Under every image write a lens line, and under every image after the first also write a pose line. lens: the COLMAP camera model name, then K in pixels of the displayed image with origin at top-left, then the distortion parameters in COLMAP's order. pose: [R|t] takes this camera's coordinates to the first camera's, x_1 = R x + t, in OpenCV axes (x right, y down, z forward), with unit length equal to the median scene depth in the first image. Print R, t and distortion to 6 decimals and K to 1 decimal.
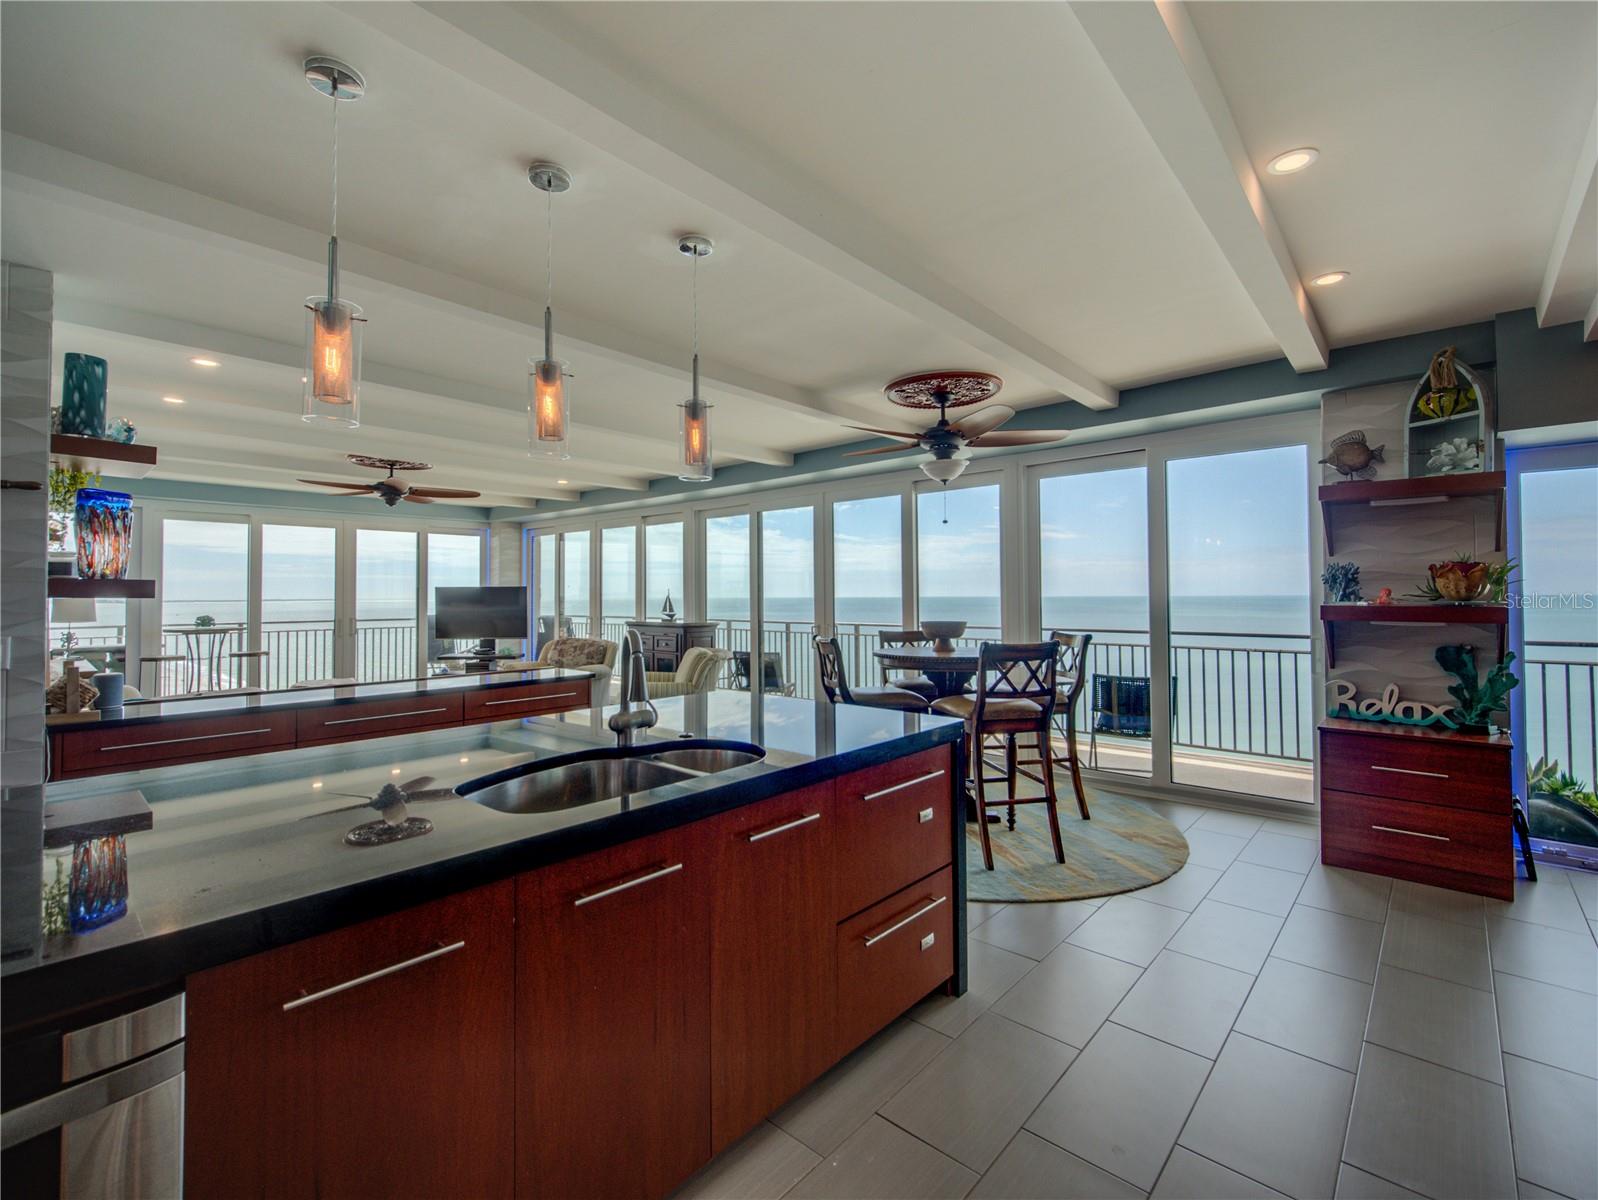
lens RADIAL K [[717.9, 0, 799.8], [0, 717.9, 581.5], [0, 0, 1]] dist [0.003641, -0.003492]
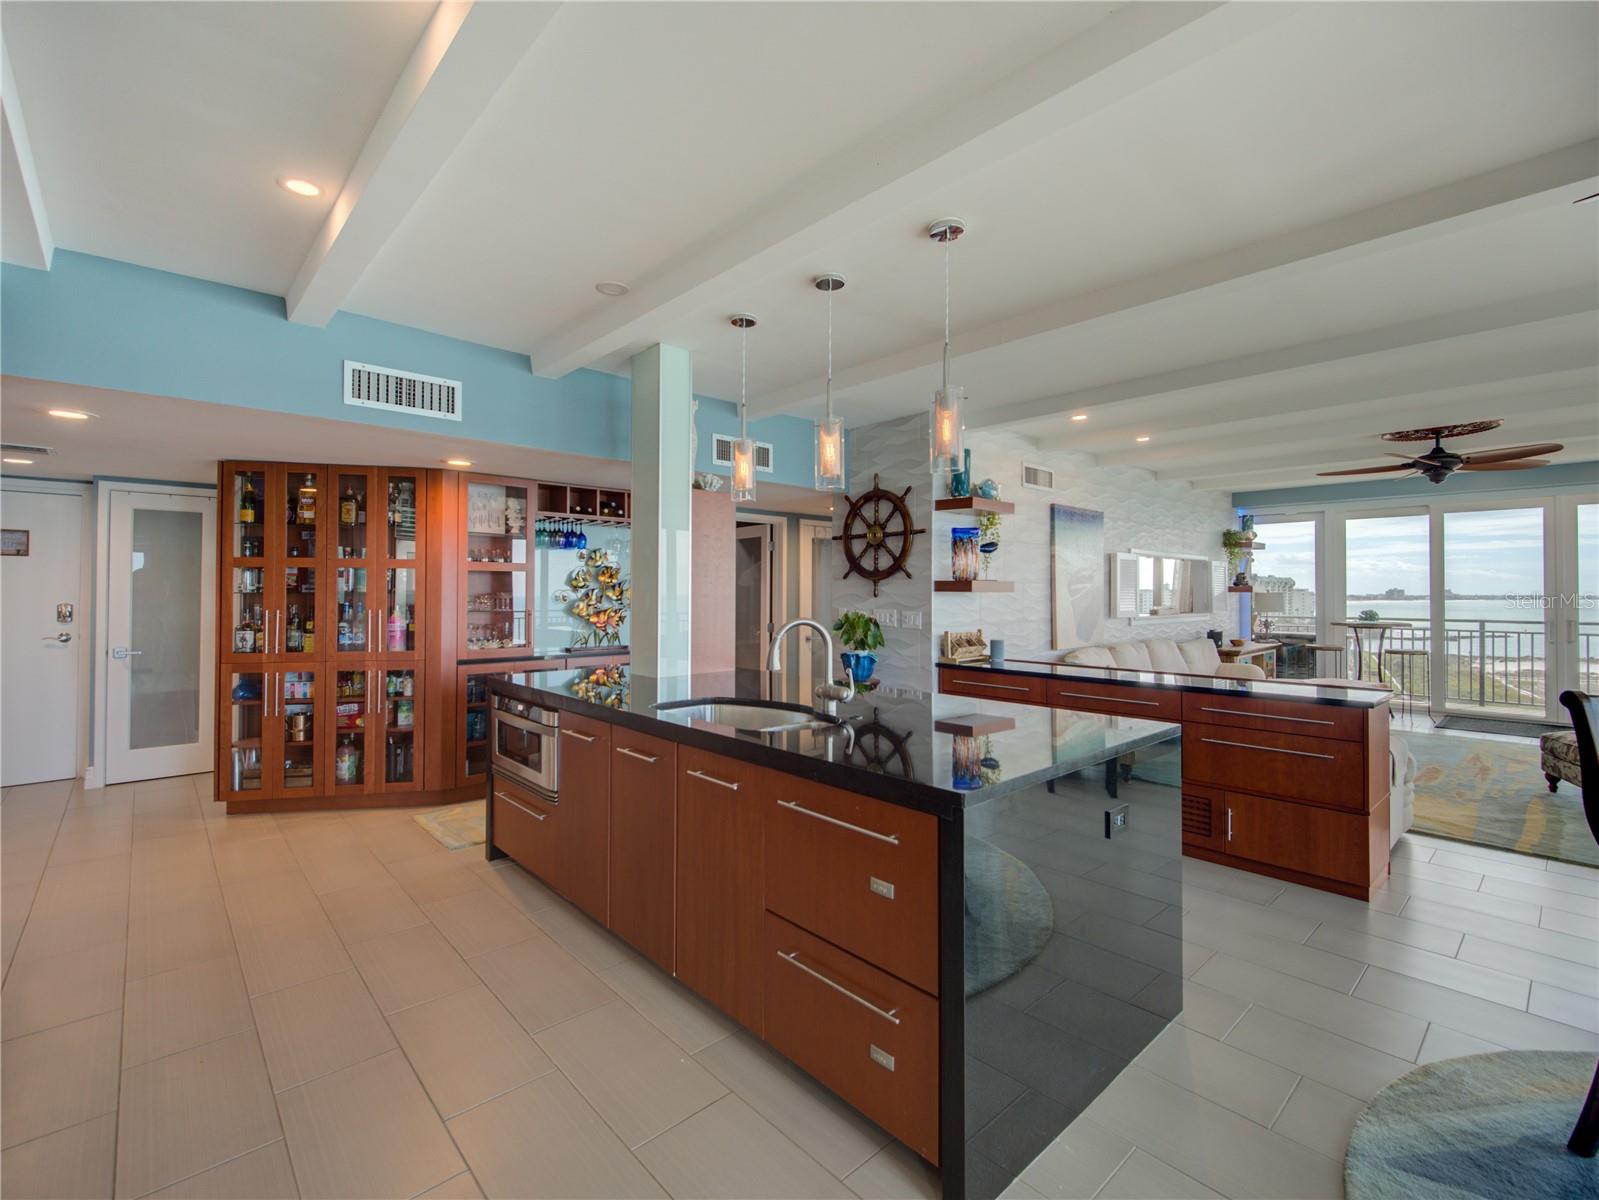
lens RADIAL K [[718.4, 0, 801.2], [0, 718.4, 580.3], [0, 0, 1]] dist [0.003641, -0.003492]
pose [[-0.097286, -0.011638, -0.995188, 0.439087], [0.016462, 0.999776, -0.013301, 0.007656], [0.995120, -0.017677, -0.097072, 0.470804]]
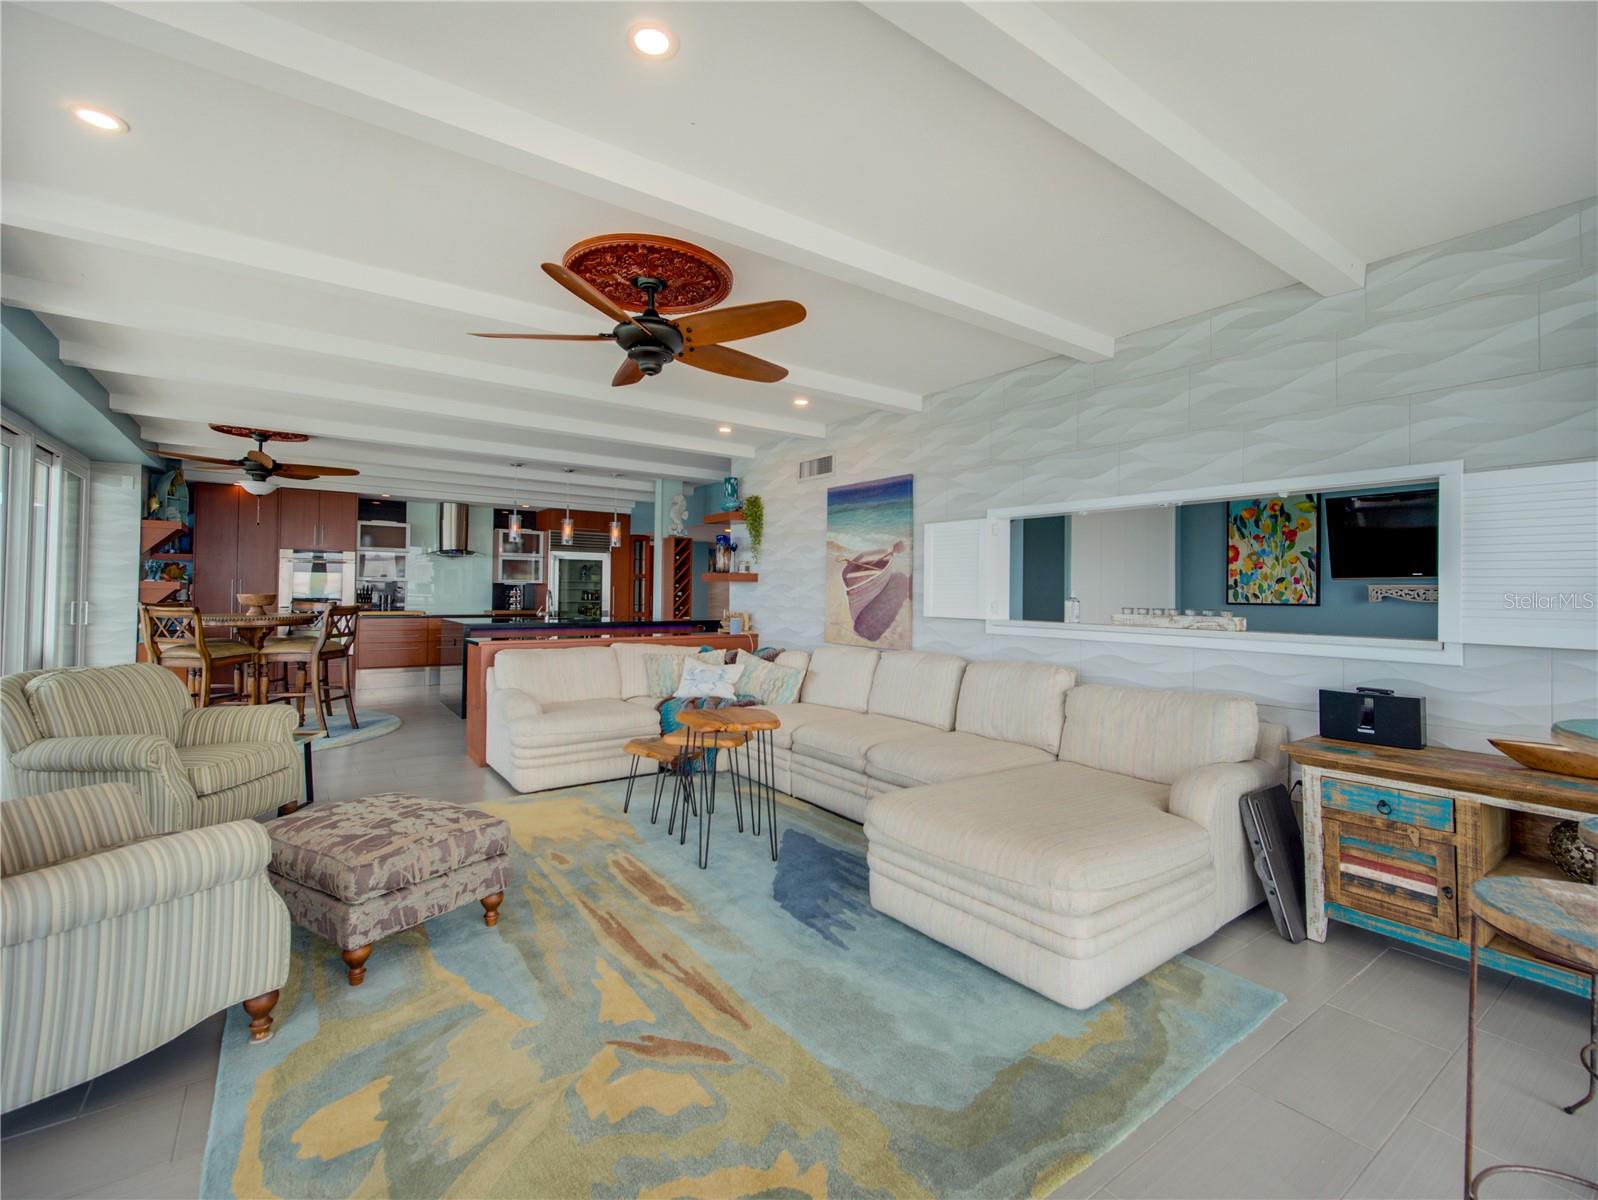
lens RADIAL K [[717.9, 0, 795.2], [0, 717.9, 581.0], [0, 0, 1]] dist [0.003641, -0.003492]
pose [[-0.975486, -0.003879, 0.220027, -1.029018], [-0.011834, 0.999323, -0.034850, 0.059441], [-0.219743, -0.036599, -0.974871, 1.927649]]
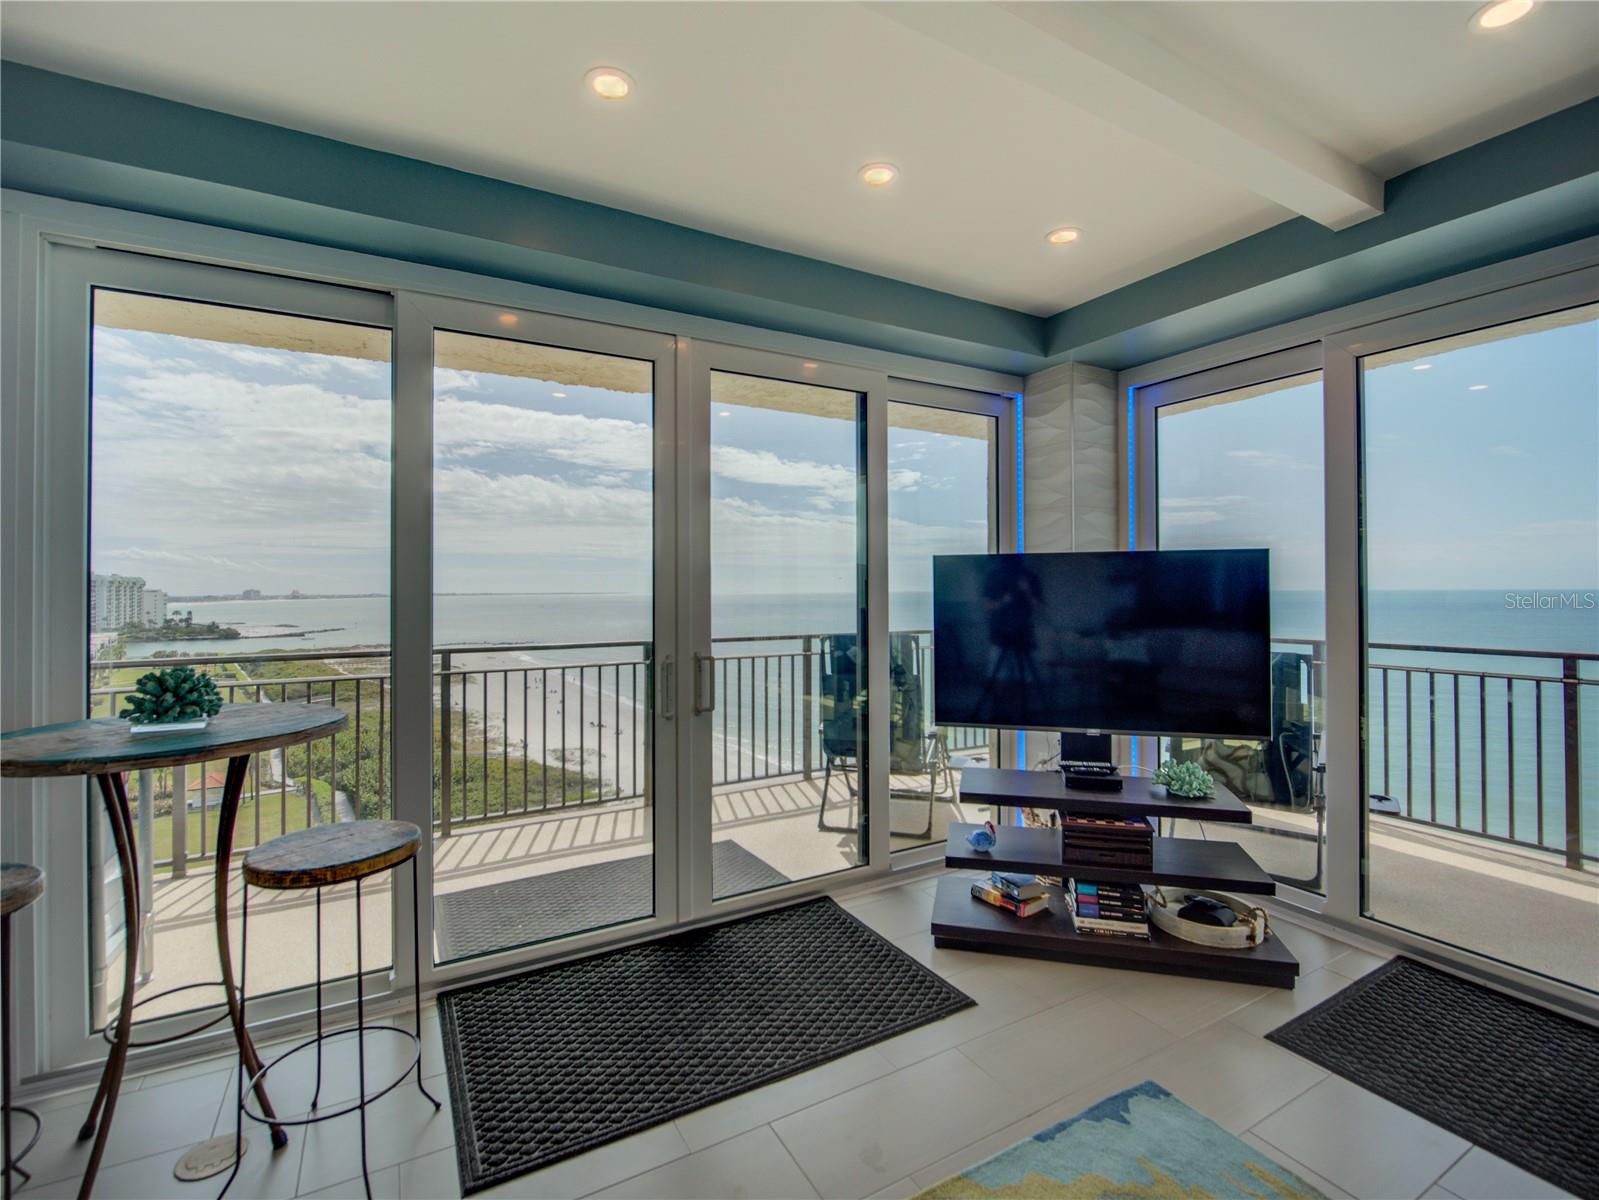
lens RADIAL K [[718.4, 0, 792.2], [0, 718.4, 589.1], [0, 0, 1]] dist [0.003641, -0.003492]
pose [[0.946176, -0.002300, -0.323644, -0.922088], [0.008784, 0.999789, 0.018575, 0.030463], [0.323533, -0.020418, 0.945997, 1.370577]]
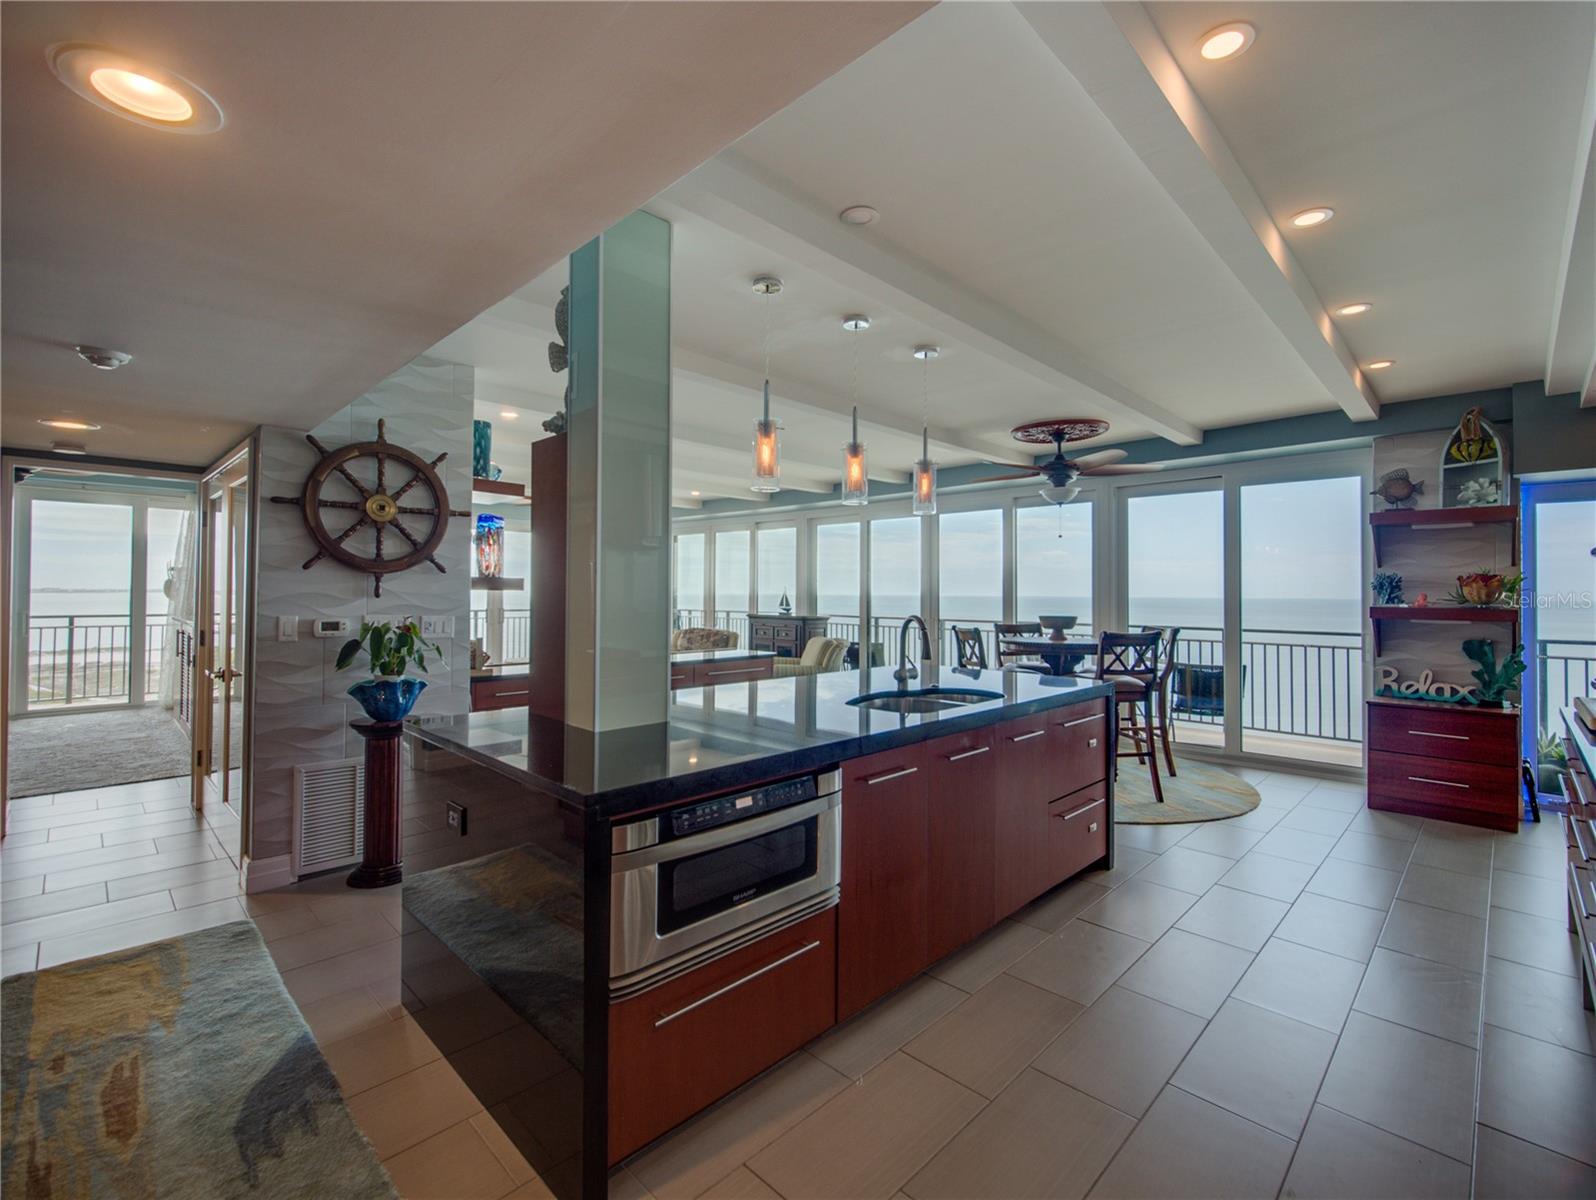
lens RADIAL K [[719.7, 0, 797.5], [0, 719.7, 582.1], [0, 0, 1]] dist [0.003658, -0.003793]
pose [[0.998839, 0.011060, -0.046879, -0.176155], [-0.010828, 0.999928, 0.005207, -0.004608], [0.046933, -0.004694, 0.998887, -0.247621]]
